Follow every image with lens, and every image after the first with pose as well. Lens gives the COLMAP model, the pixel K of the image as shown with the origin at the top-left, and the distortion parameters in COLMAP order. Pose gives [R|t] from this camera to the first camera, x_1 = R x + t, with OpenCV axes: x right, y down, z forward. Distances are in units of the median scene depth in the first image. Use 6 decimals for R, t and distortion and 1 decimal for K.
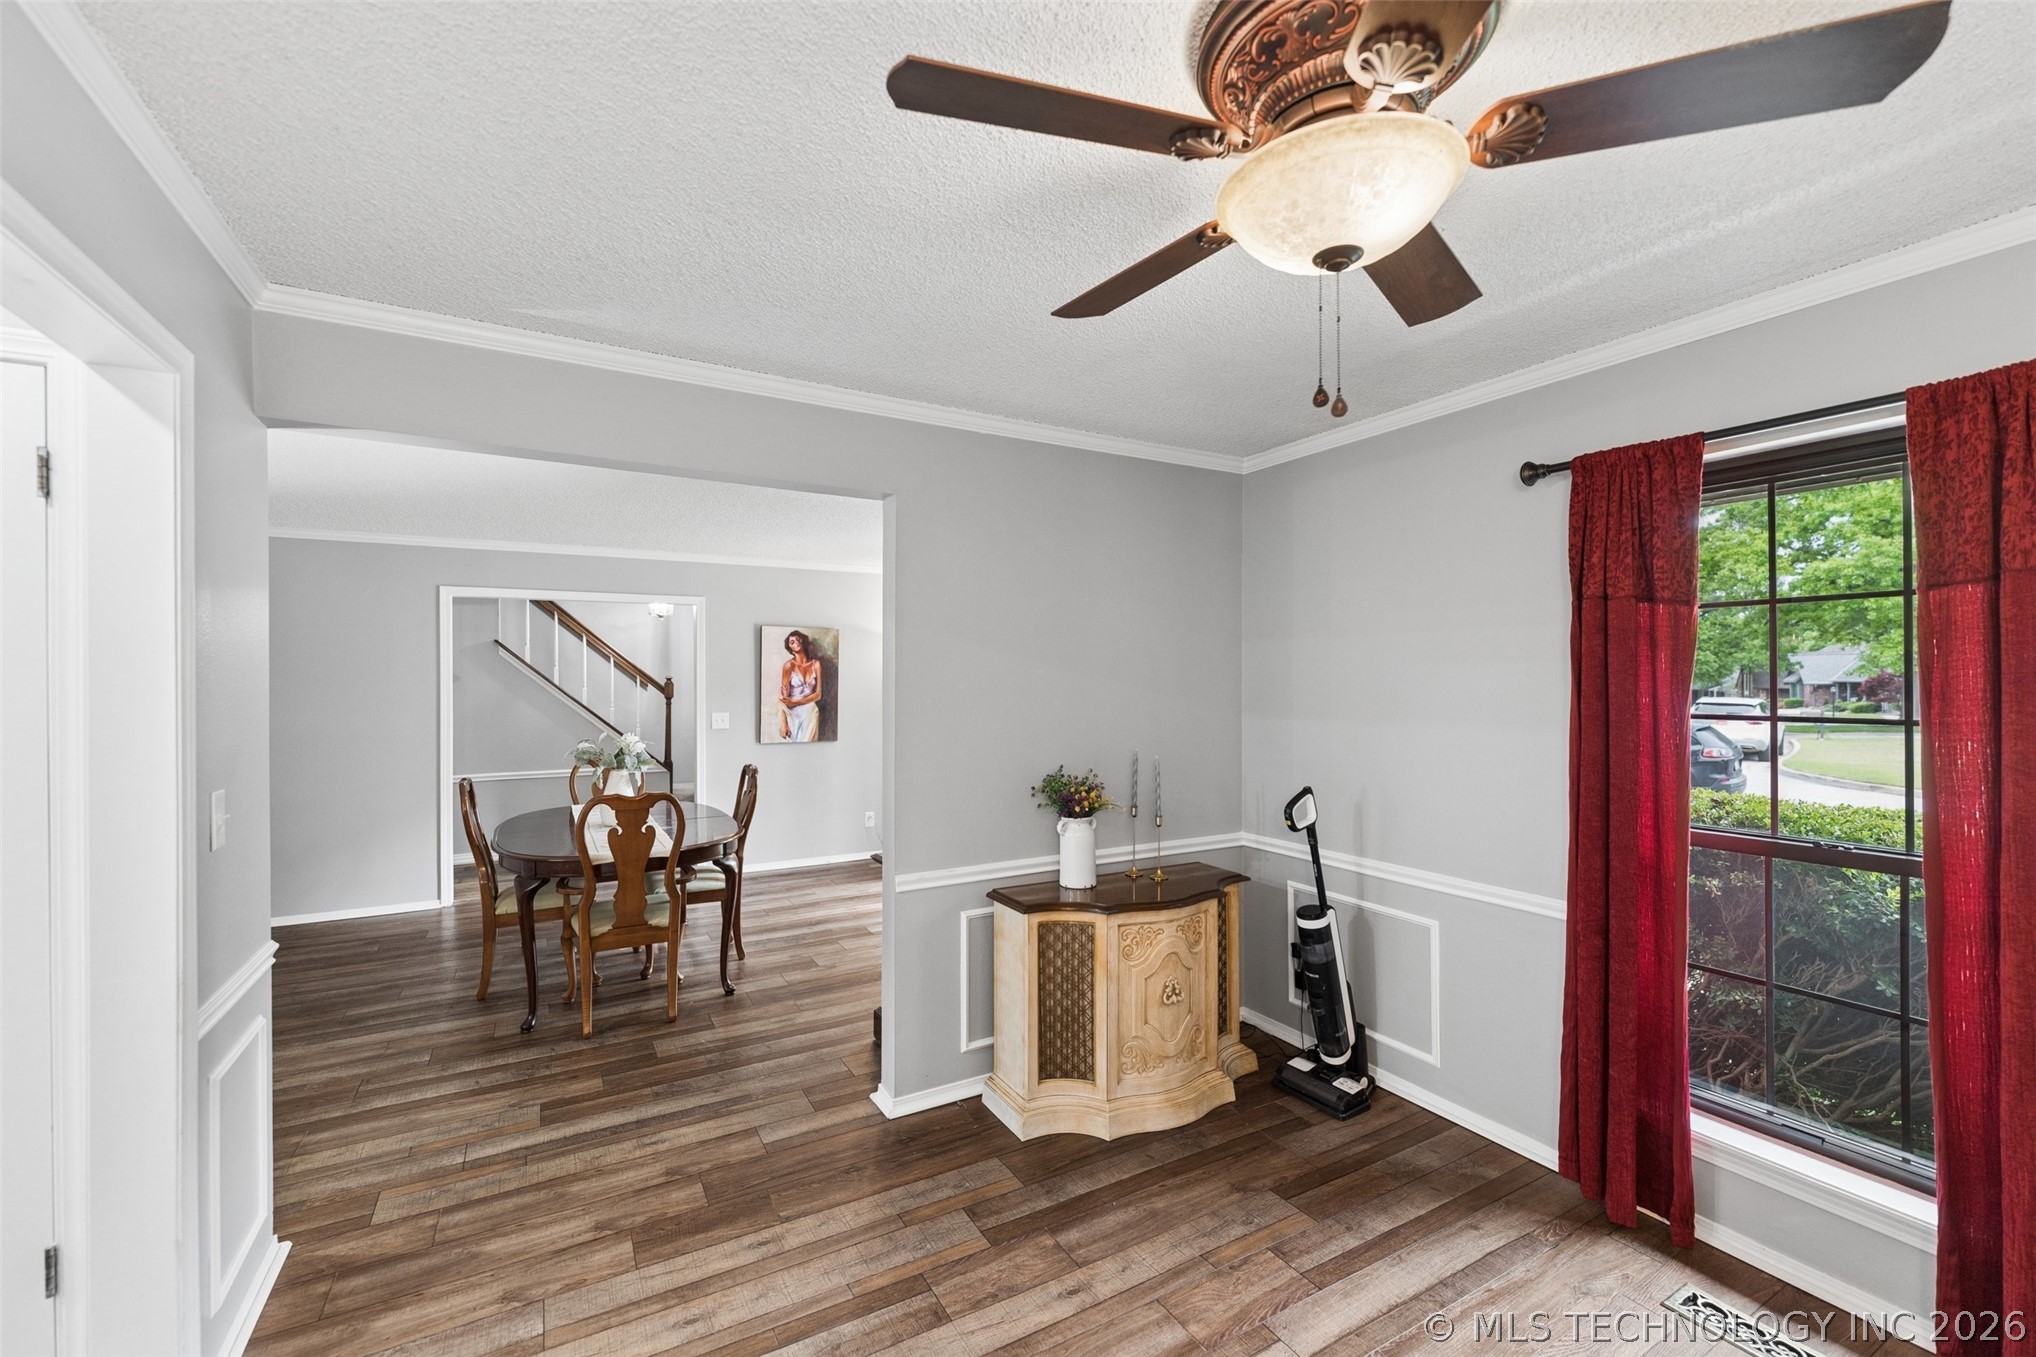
lens RADIAL K [[818.3, 0, 1025.6], [0, 818.3, 674.3], [0, 0, 1]] dist [-0.001593, -0.000276]
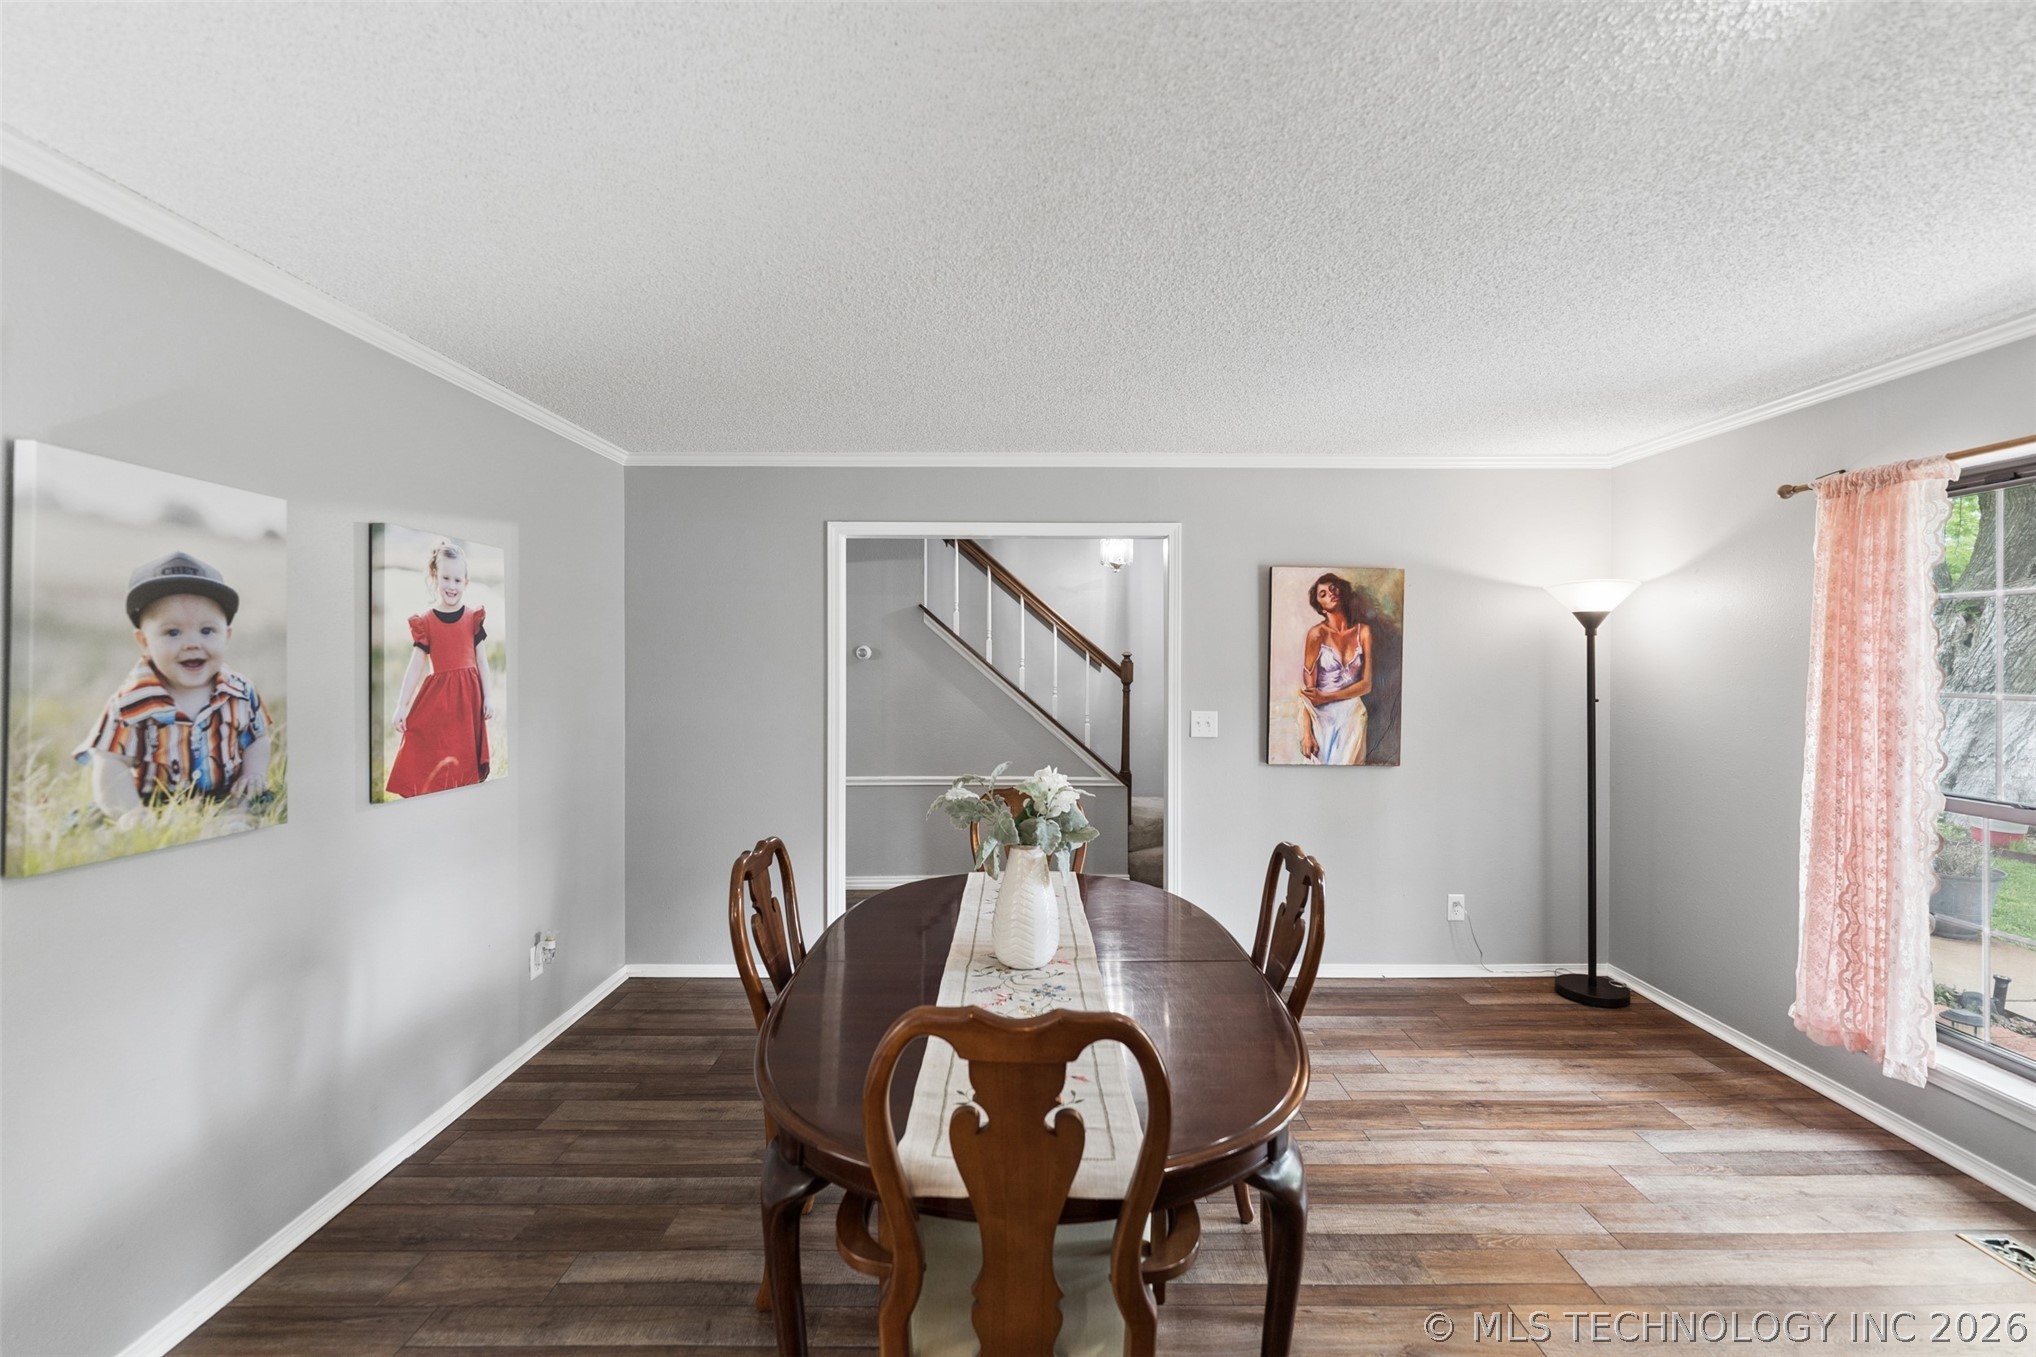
lens RADIAL K [[838.4, 0, 1013.3], [0, 838.4, 674.4], [0, 0, 1]] dist [0.000996, -0.000036]
pose [[0.854601, 0.015971, -0.519039, -0.162779], [-0.003931, 0.999697, 0.024289, 0.004592], [0.519270, -0.018717, 0.854405, 0.373322]]
